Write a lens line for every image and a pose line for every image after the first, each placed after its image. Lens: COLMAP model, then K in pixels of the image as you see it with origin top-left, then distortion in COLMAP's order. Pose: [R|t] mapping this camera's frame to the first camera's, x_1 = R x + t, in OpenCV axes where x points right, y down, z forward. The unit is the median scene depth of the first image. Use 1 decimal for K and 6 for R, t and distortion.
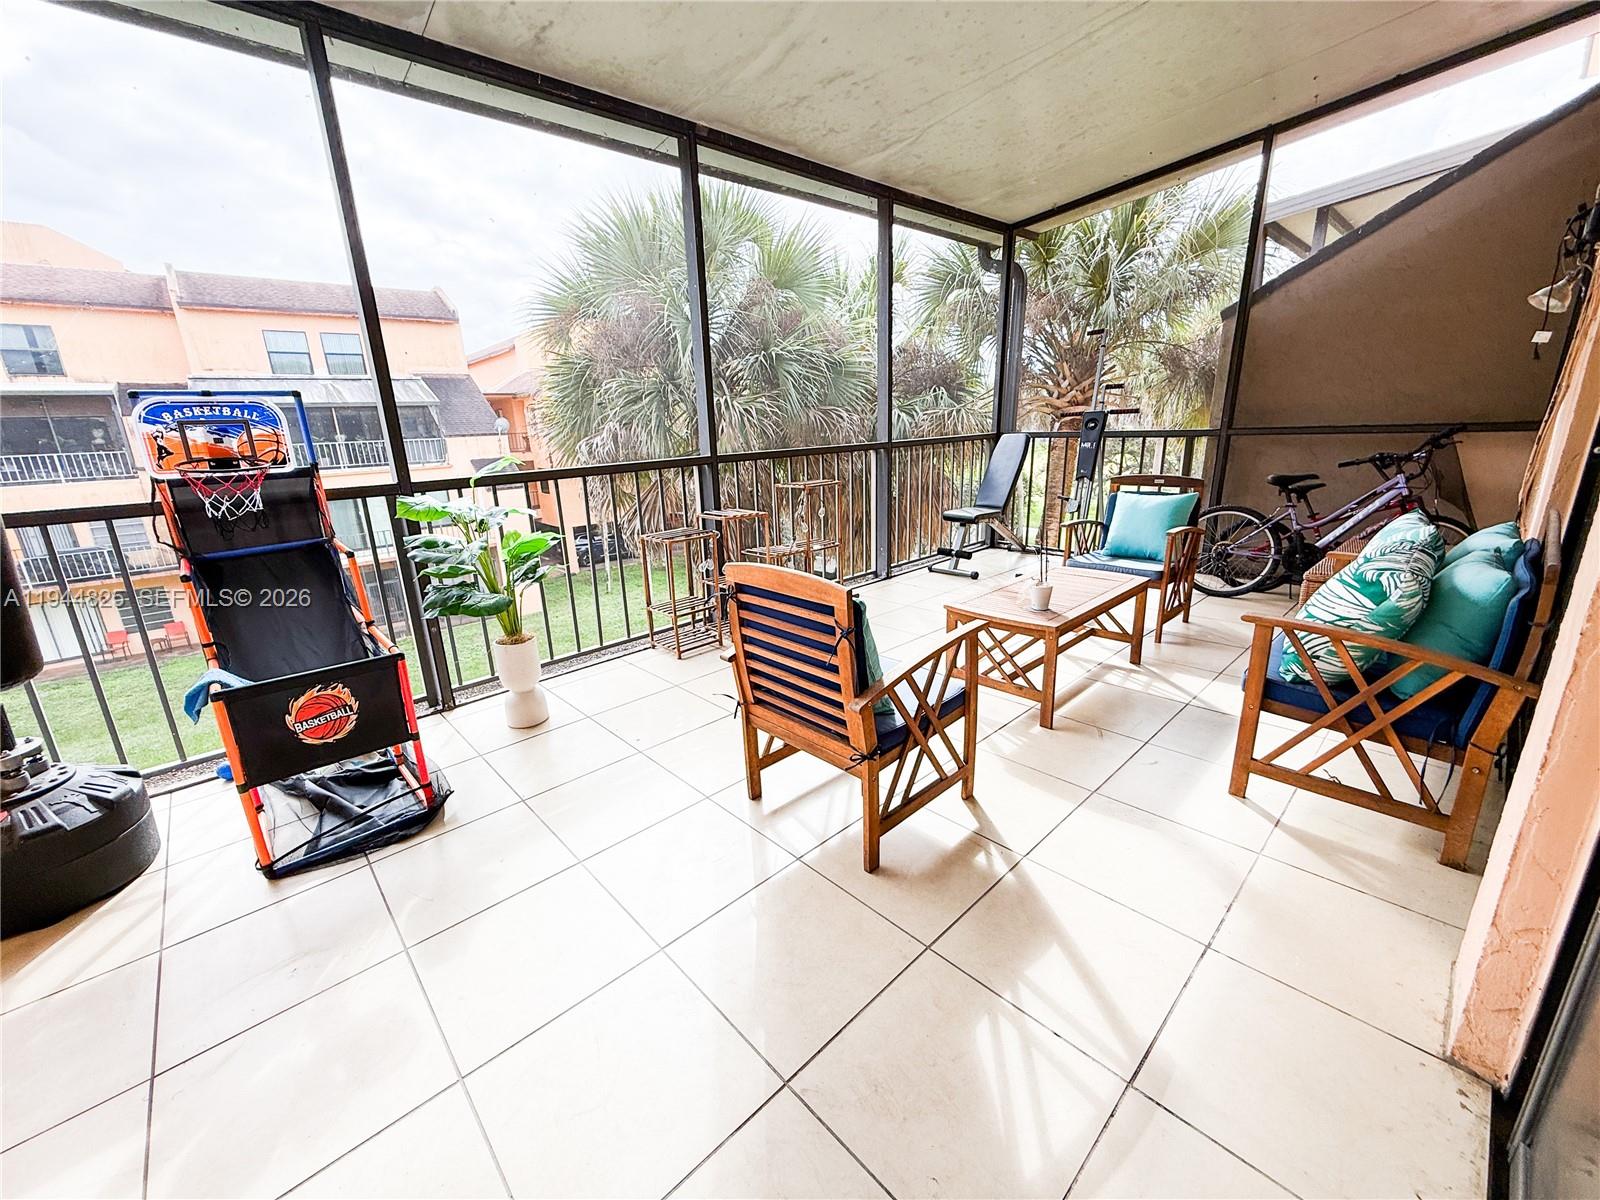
lens RADIAL K [[638.7, 0, 795.5], [0, 638.7, 599.3], [0, 0, 1]] dist [0.000422, 0.000084]
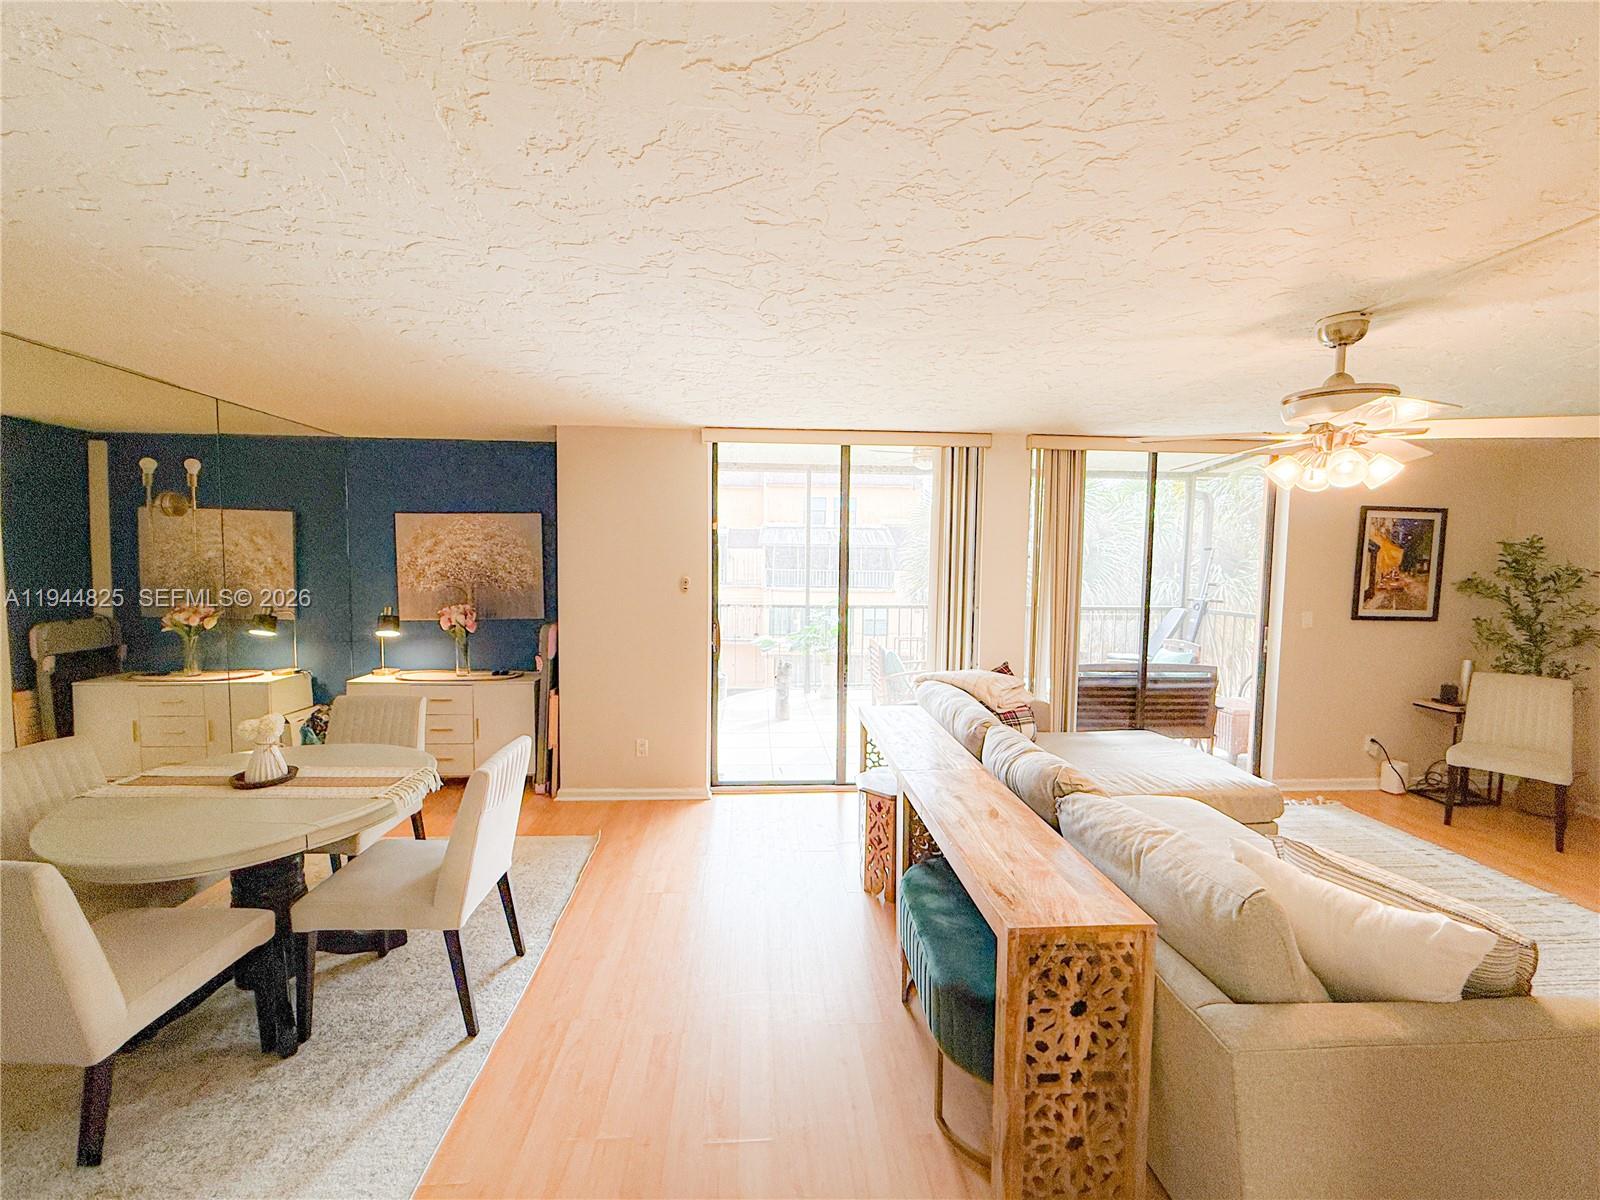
lens RADIAL K [[638.7, 0, 795.5], [0, 638.7, 599.3], [0, 0, 1]] dist [0.000422, 0.000084]
pose [[0.777712, 0.085697, -0.622751, 1.355240], [-0.209554, 0.969342, -0.128306, 0.207209], [0.592664, 0.230285, 0.771828, -1.506432]]
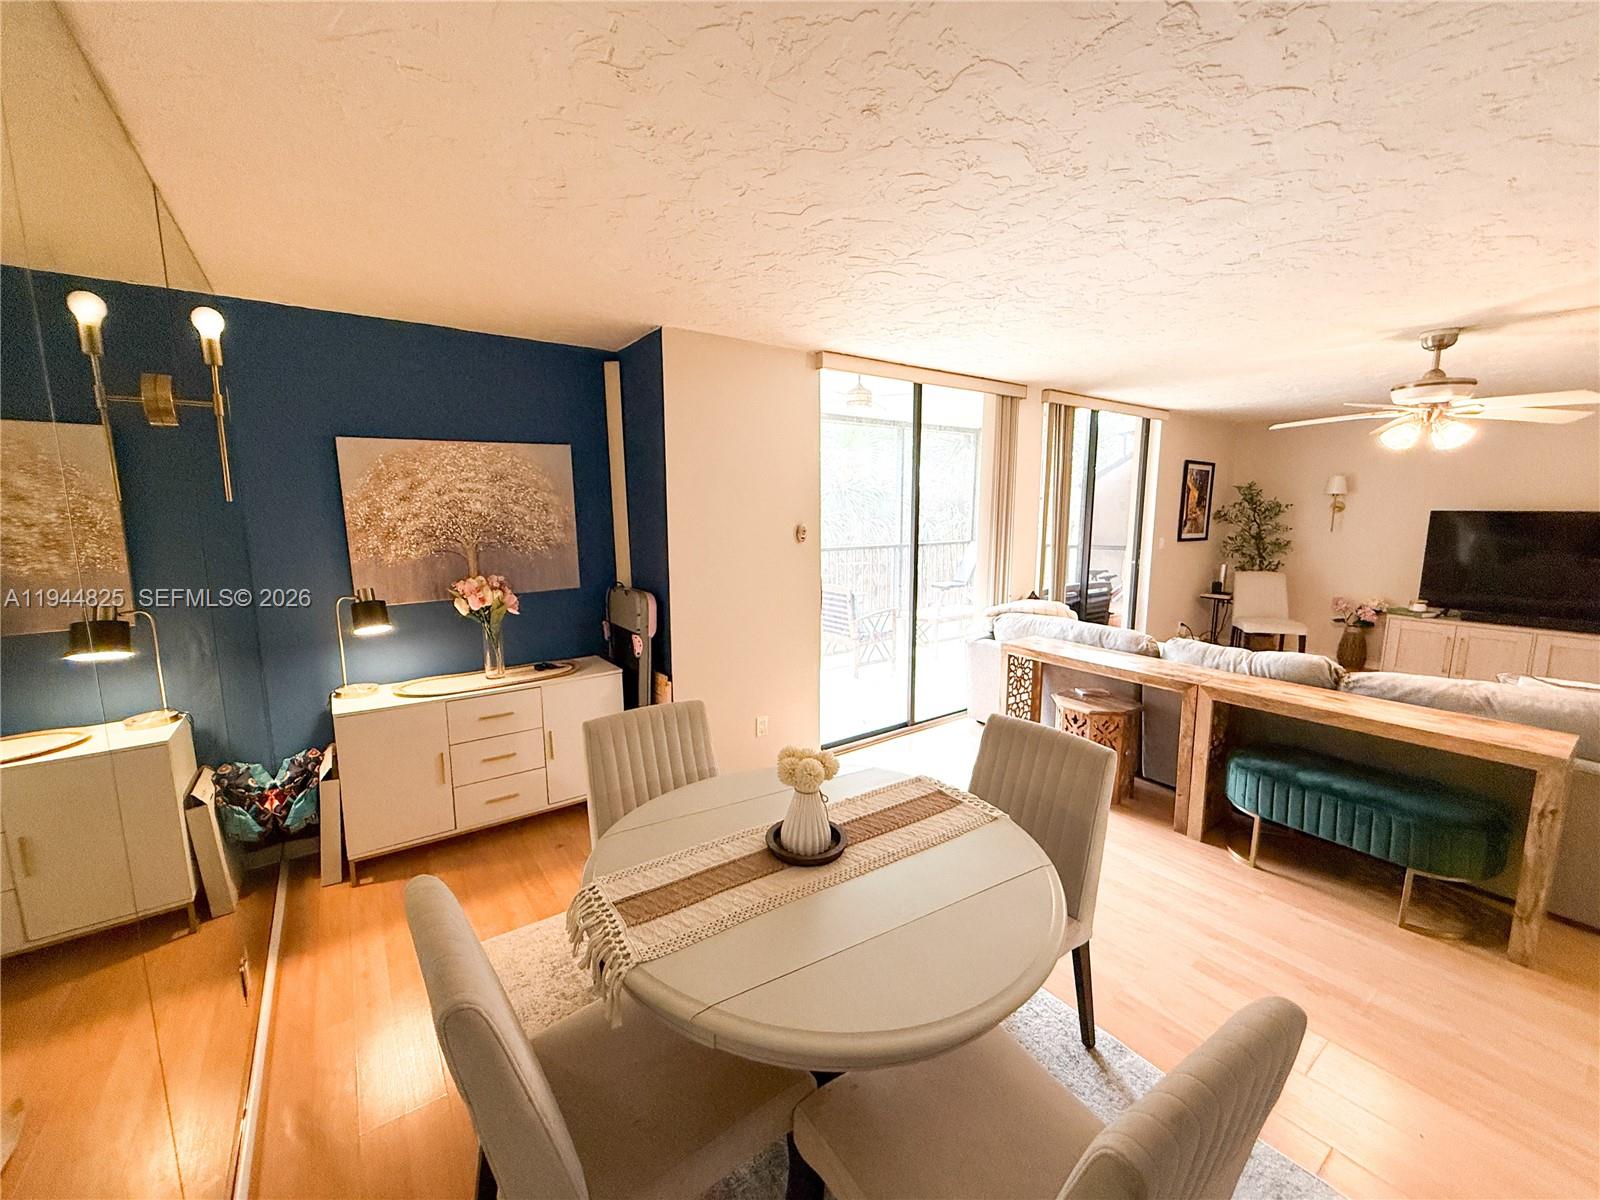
lens RADIAL K [[638.7, 0, 795.5], [0, 638.7, 599.3], [0, 0, 1]] dist [0.000422, 0.000084]
pose [[0.992042, 0.049830, -0.115632, 0.136901], [-0.064315, 0.990054, -0.125129, 0.362798], [0.108246, 0.131570, 0.985379, -1.851346]]
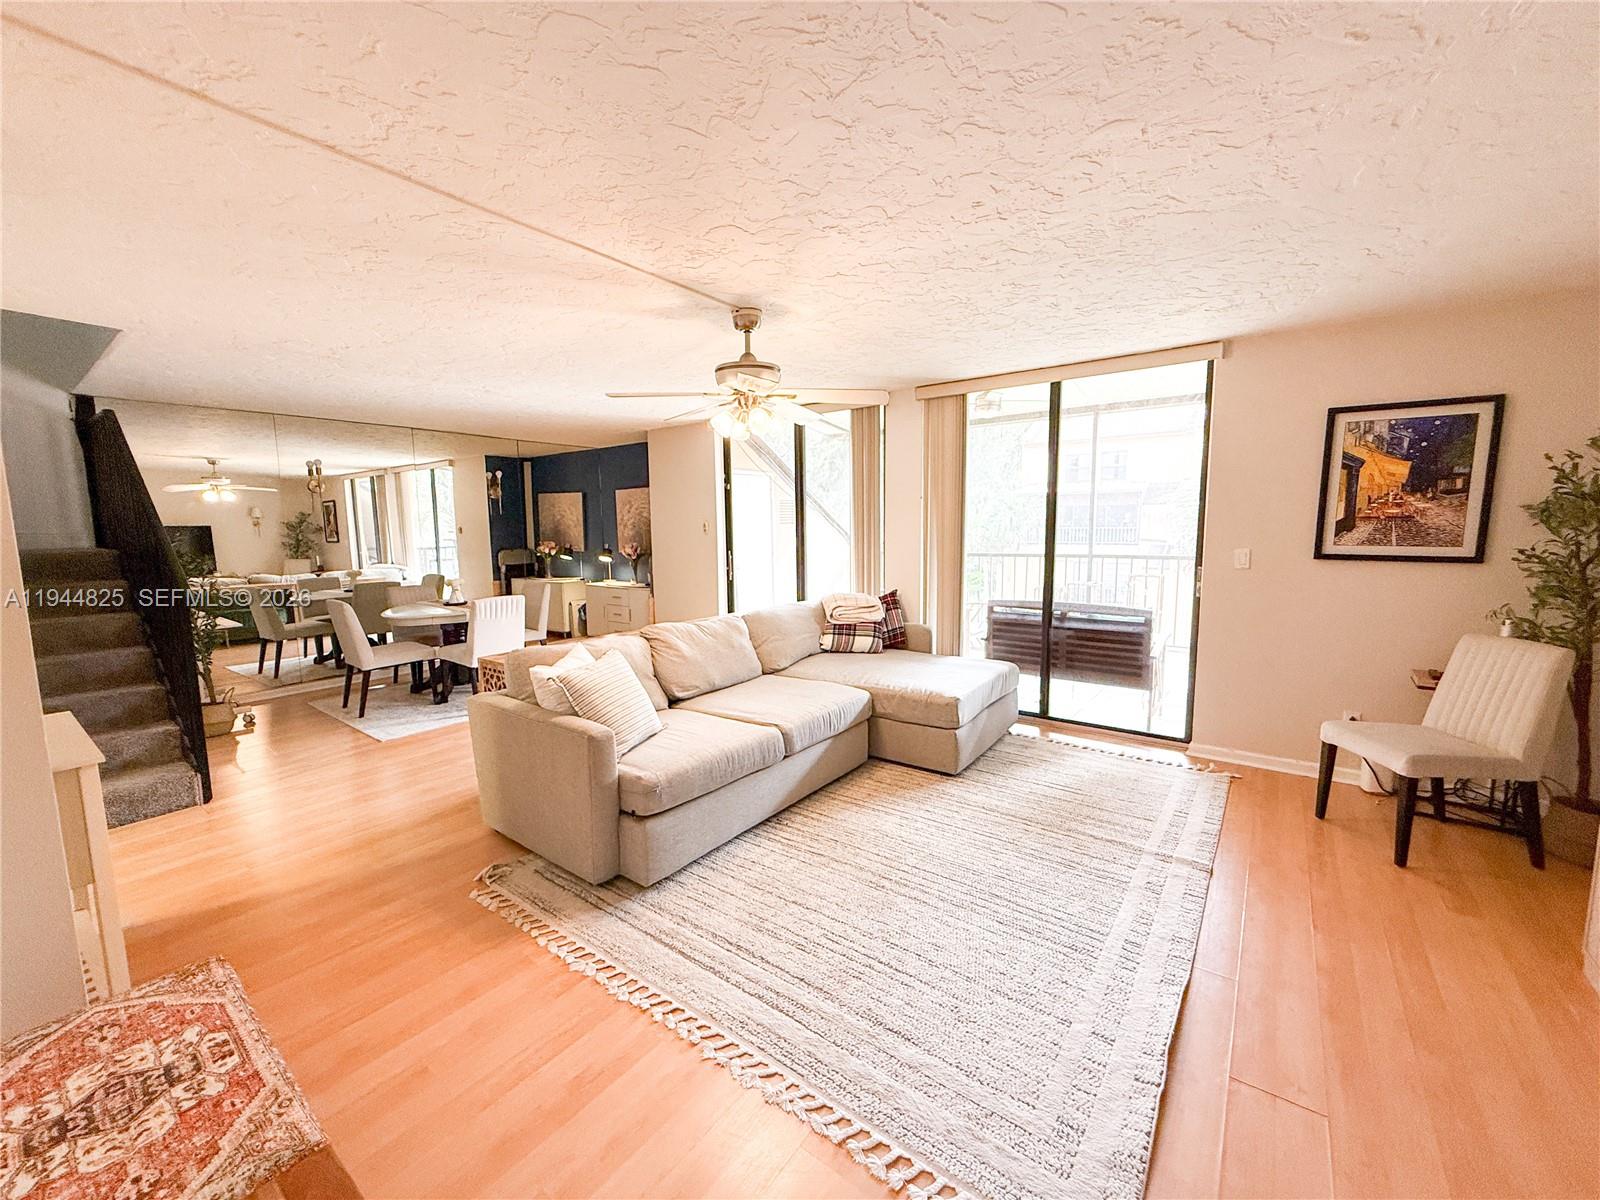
lens RADIAL K [[638.7, 0, 795.5], [0, 638.7, 599.3], [0, 0, 1]] dist [0.000422, 0.000084]
pose [[0.182172, 0.151631, -0.971505, 2.753903], [-0.259621, 0.960392, 0.101213, -0.085024], [0.948372, 0.233785, 0.214323, -0.431642]]
